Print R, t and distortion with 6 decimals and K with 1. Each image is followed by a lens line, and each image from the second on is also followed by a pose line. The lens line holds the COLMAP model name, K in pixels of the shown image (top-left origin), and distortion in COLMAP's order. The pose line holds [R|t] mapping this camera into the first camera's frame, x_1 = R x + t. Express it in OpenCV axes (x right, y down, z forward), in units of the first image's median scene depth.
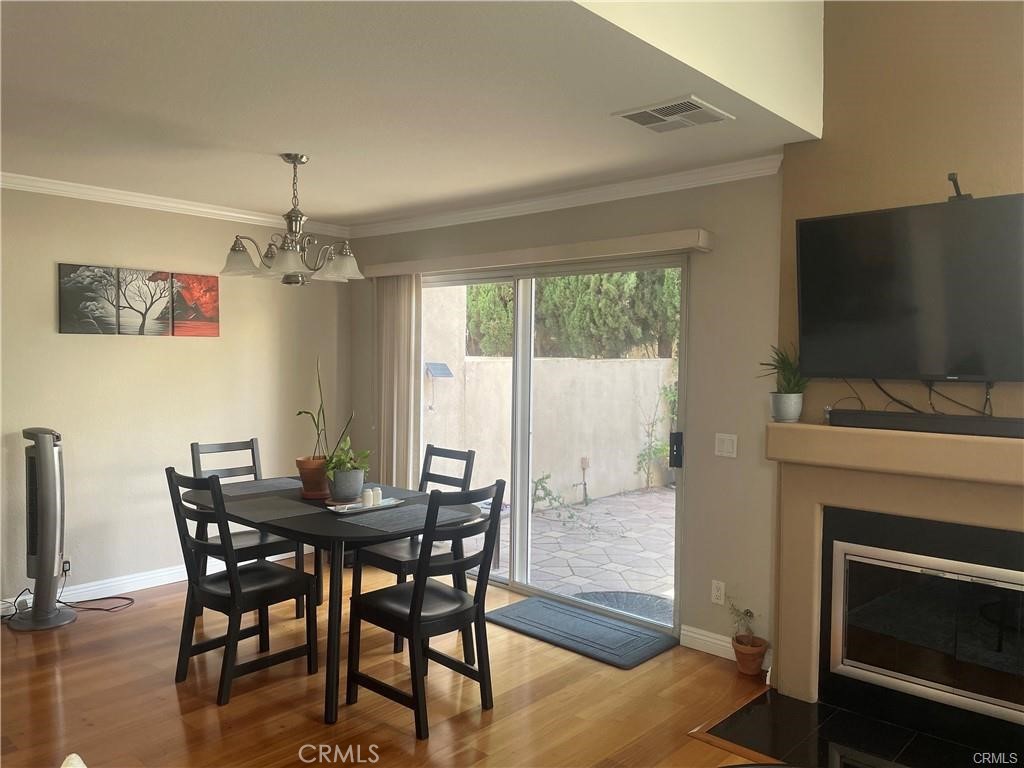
lens RADIAL K [[767.1, 0, 504.3], [0, 767.1, 386.4], [0, 0, 1]] dist [0.078592, -0.110183]
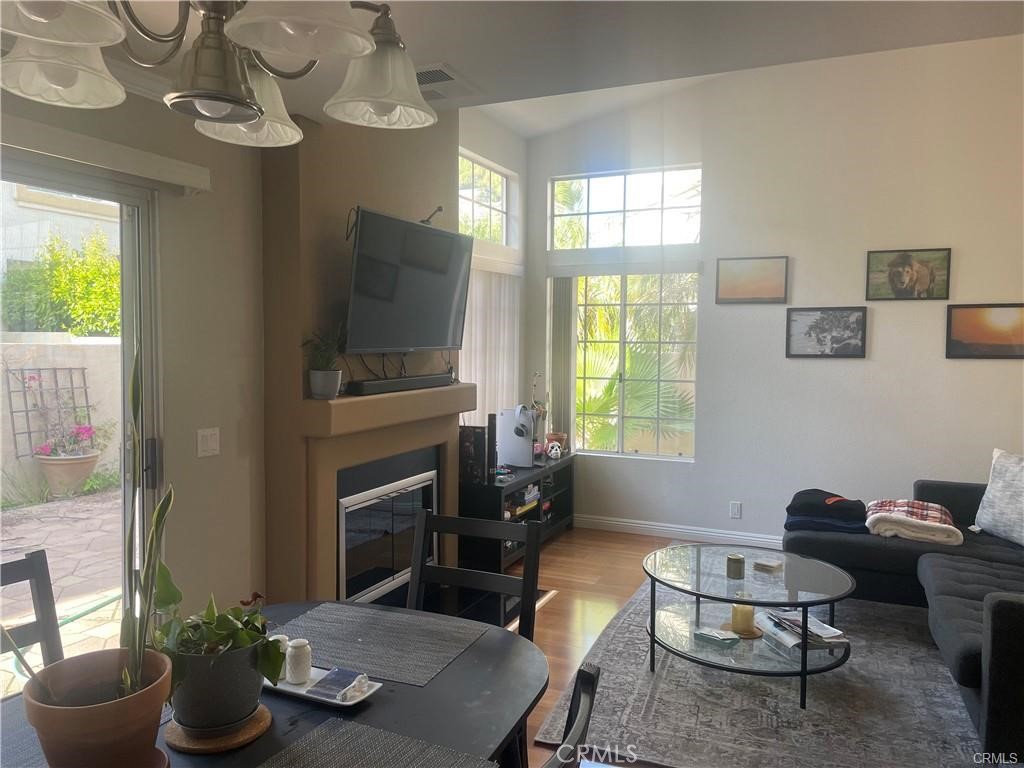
lens RADIAL K [[767.1, 0, 504.3], [0, 767.1, 386.4], [0, 0, 1]] dist [0.078592, -0.110183]
pose [[-0.309139, -0.070868, 0.948373, -0.610397], [0.030635, 0.995960, 0.084410, -0.044024], [-0.950523, 0.055148, -0.305719, 0.978753]]
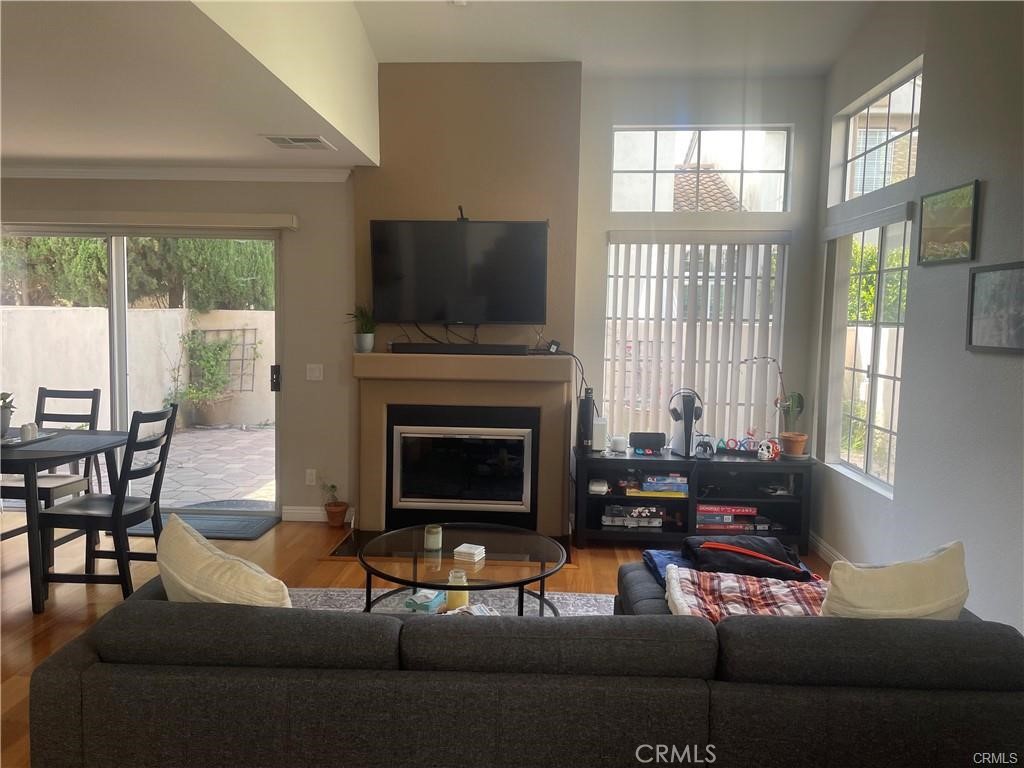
lens RADIAL K [[767.1, 0, 504.3], [0, 767.1, 386.4], [0, 0, 1]] dist [0.078592, -0.110183]
pose [[0.771520, -0.057680, 0.633585, -0.350183], [0.017120, 0.997403, 0.069954, 0.010630], [-0.635975, -0.043124, 0.770504, -0.313060]]
